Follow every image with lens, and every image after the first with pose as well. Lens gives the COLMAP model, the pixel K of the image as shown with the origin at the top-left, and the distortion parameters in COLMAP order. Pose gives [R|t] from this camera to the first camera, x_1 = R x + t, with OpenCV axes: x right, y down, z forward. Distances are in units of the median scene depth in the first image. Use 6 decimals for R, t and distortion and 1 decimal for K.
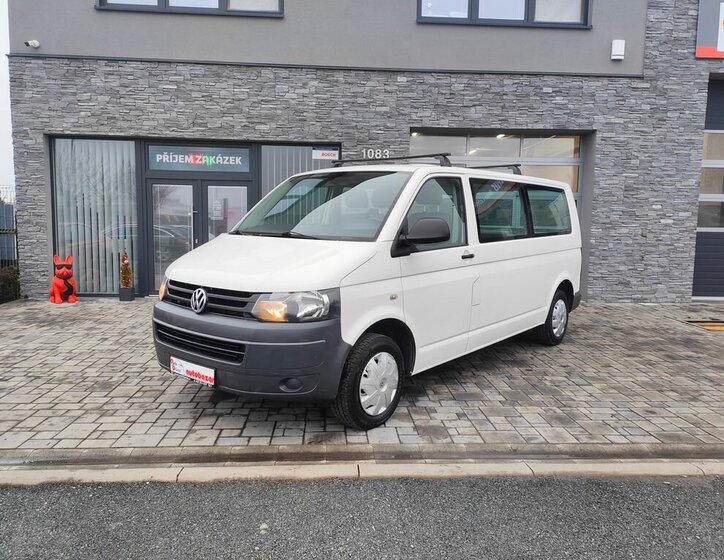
lens RADIAL K [[551.8, 0, 351.7], [0, 551.8, 278.2], [0, 0, 1]] dist [0.031154, -0.008534]
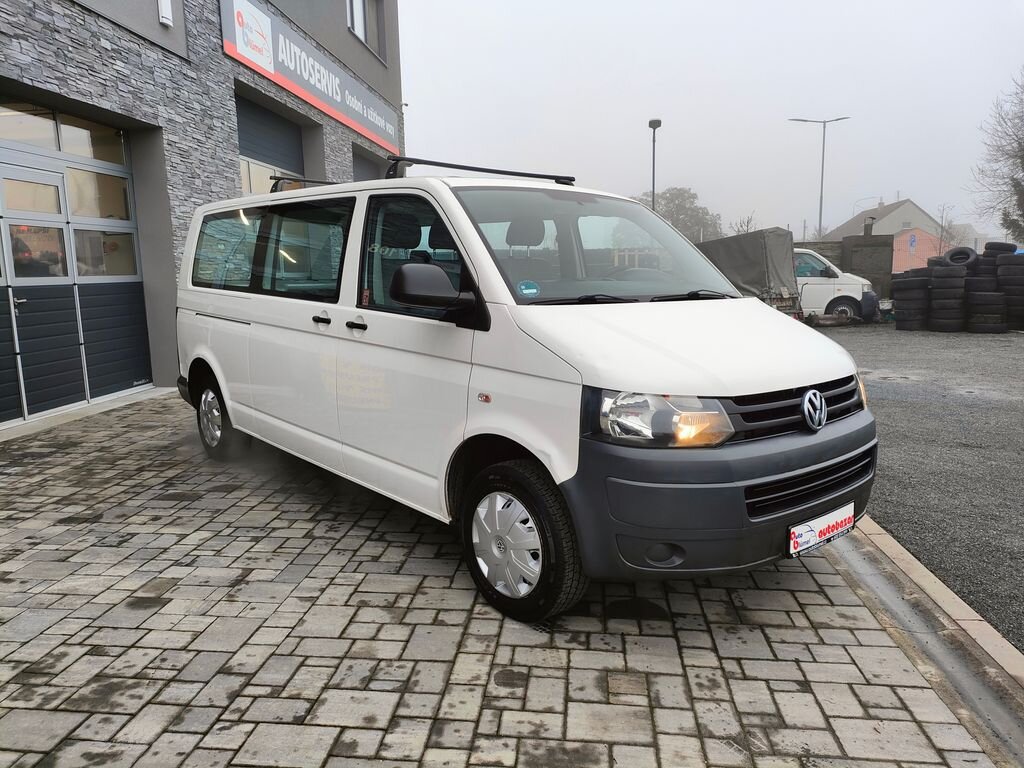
lens RADIAL K [[758.5, 0, 528.4], [0, 758.5, 388.2], [0, 0, 1]] dist [0.008968, -0.000105]
pose [[0.137468, -0.171252, 0.975590, -0.823960], [0.111092, 0.981392, 0.156617, -0.106794], [-0.984257, 0.086850, 0.153935, 0.875466]]
